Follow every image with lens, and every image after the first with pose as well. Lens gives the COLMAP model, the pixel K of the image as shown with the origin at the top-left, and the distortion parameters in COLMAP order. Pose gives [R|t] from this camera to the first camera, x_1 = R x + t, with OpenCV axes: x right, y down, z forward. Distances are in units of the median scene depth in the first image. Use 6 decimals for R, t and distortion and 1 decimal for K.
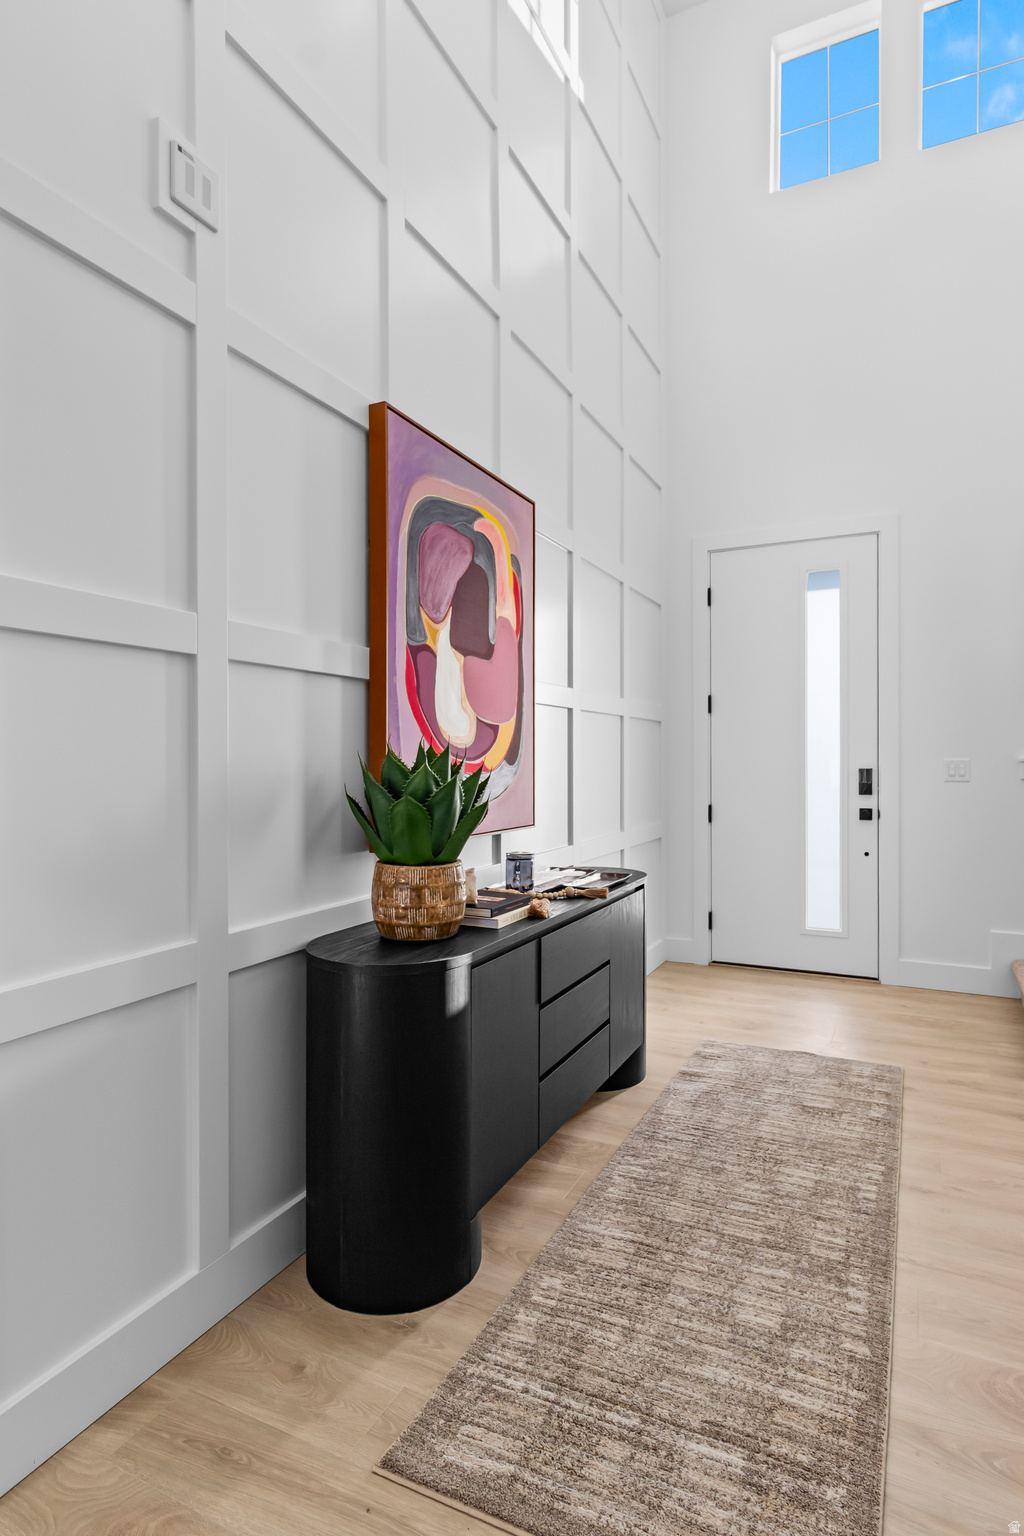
lens RADIAL K [[833.7, 0, 508.7], [0, 833.7, 755.8], [0, 0, 1]] dist [-0.004731, -0.001918]
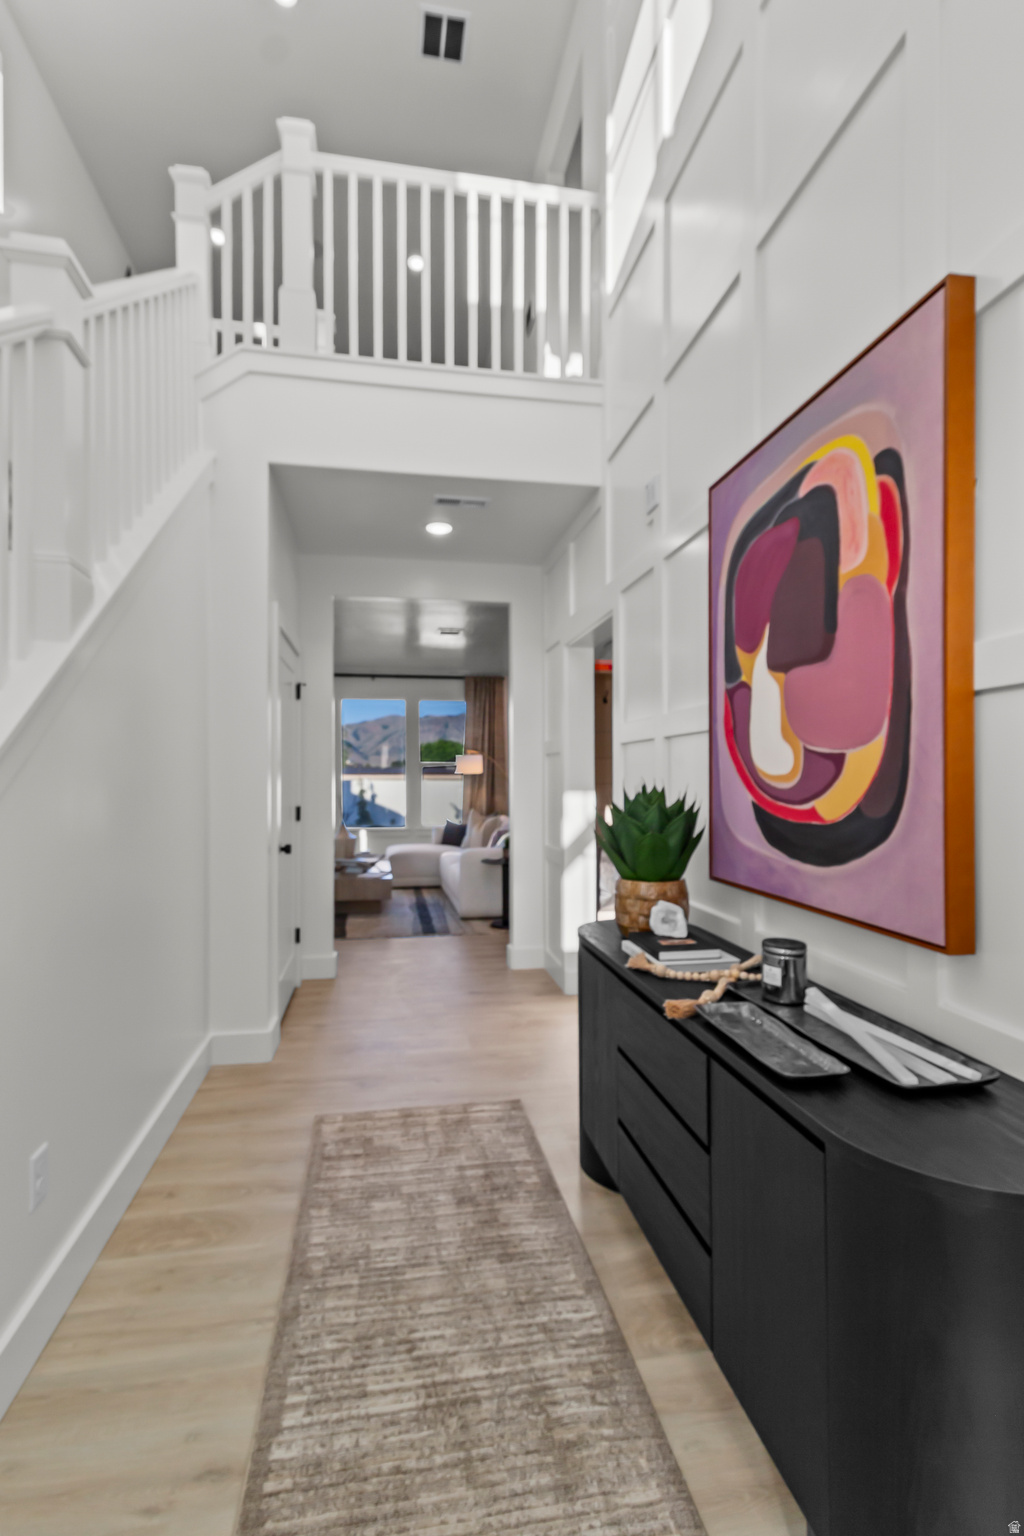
lens RADIAL K [[723.3, 0, 509.1], [0, 723.3, 778.5], [0, 0, 1]] dist [-0.018028, -0.000419]
pose [[-0.808852, -0.000676, -0.588012, 0.646252], [-0.002997, 0.999991, 0.002974, -0.023822], [0.588005, 0.004168, -0.808847, 1.607310]]
